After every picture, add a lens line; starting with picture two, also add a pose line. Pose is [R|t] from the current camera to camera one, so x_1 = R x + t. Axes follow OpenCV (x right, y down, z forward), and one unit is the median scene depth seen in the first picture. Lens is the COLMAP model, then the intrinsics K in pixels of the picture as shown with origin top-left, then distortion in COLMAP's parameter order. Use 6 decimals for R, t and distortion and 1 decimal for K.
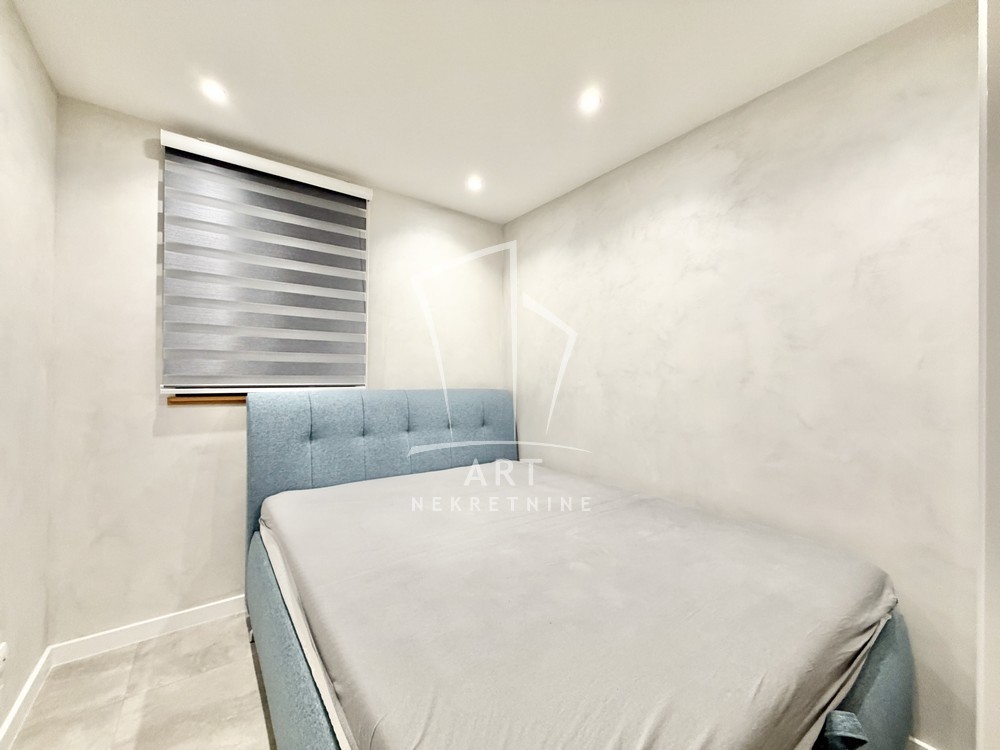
lens RADIAL K [[398.2, 0, 500.3], [0, 398.2, 369.2], [0, 0, 1]] dist [-0.001559, -0.000655]
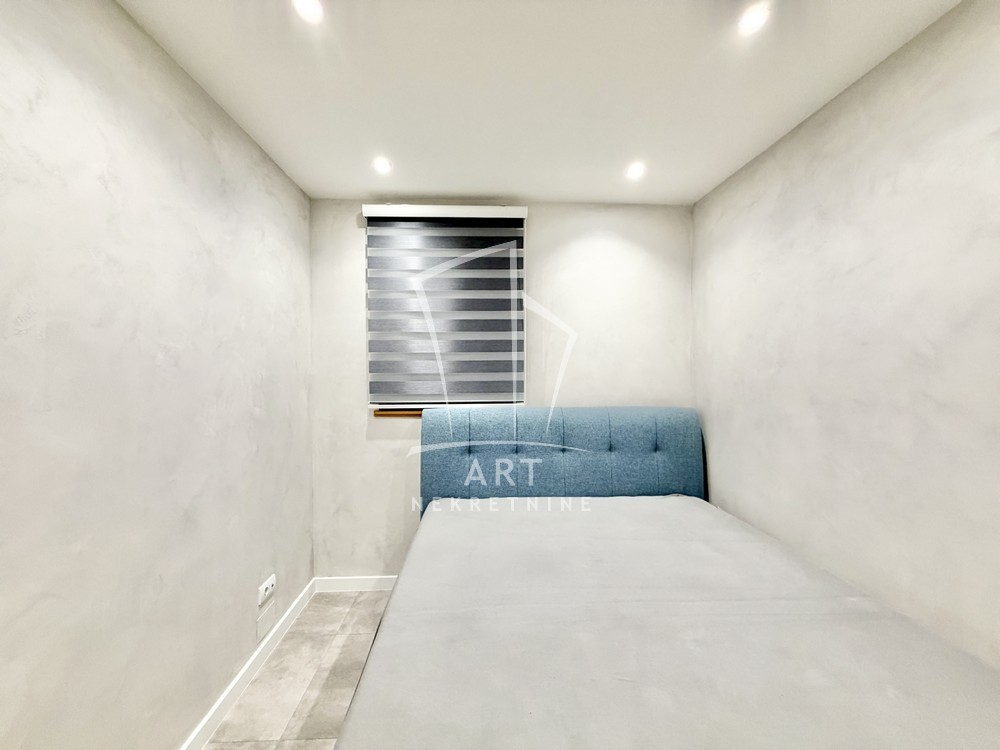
lens RADIAL K [[398.2, 0, 506.1], [0, 398.2, 368.3], [0, 0, 1]] dist [-0.001559, -0.000655]
pose [[0.828714, -0.000849, -0.559671, 0.234874], [0.017024, 0.999574, 0.023691, -0.085941], [0.559413, -0.029160, 0.828376, 0.156255]]
